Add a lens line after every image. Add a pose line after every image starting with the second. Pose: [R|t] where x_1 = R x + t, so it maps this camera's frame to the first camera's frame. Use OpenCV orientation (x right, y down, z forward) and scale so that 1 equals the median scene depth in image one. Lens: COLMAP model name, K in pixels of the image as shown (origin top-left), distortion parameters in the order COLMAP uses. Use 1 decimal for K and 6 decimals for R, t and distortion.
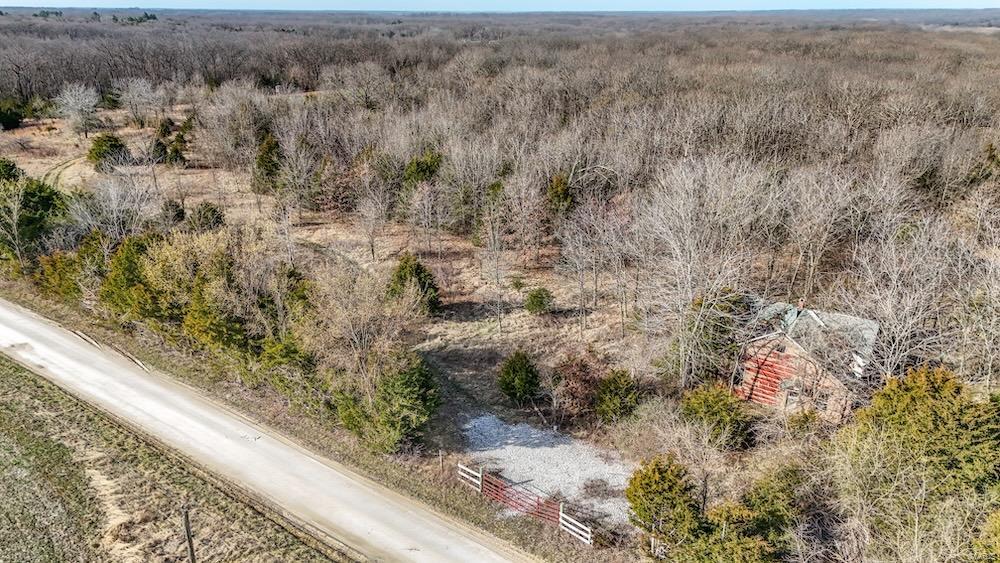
lens RADIAL K [[728.2, 0, 500.0], [0, 728.2, 281.5], [0, 0, 1]] dist [0.081368, -0.079131]
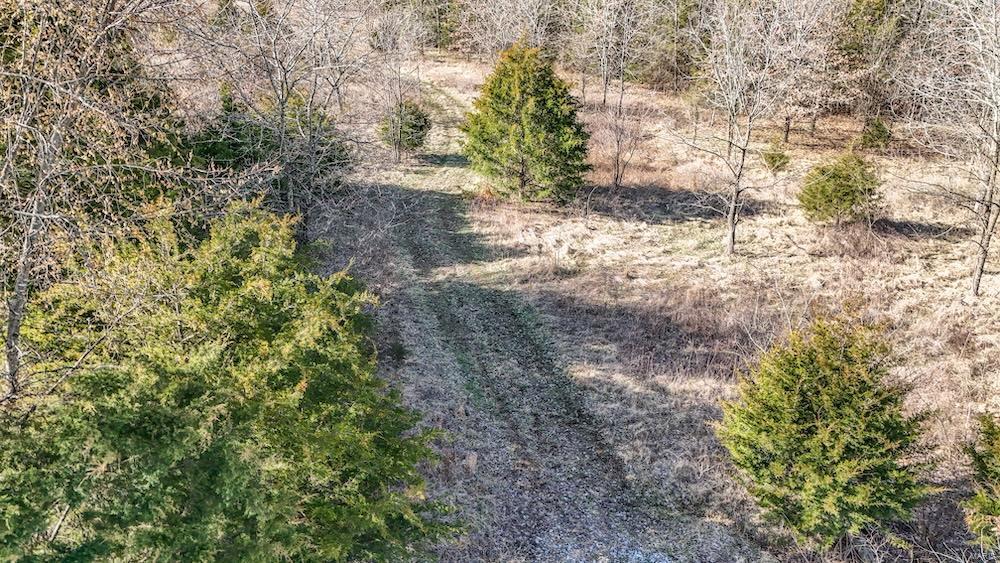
lens RADIAL K [[728.2, 0, 500.0], [0, 728.2, 281.5], [0, 0, 1]] dist [0.081368, -0.079131]
pose [[0.956816, 0.126810, -0.261578, -0.011459], [-0.100528, 0.988658, 0.111574, 0.050335], [0.272760, -0.080460, 0.958712, 0.570009]]
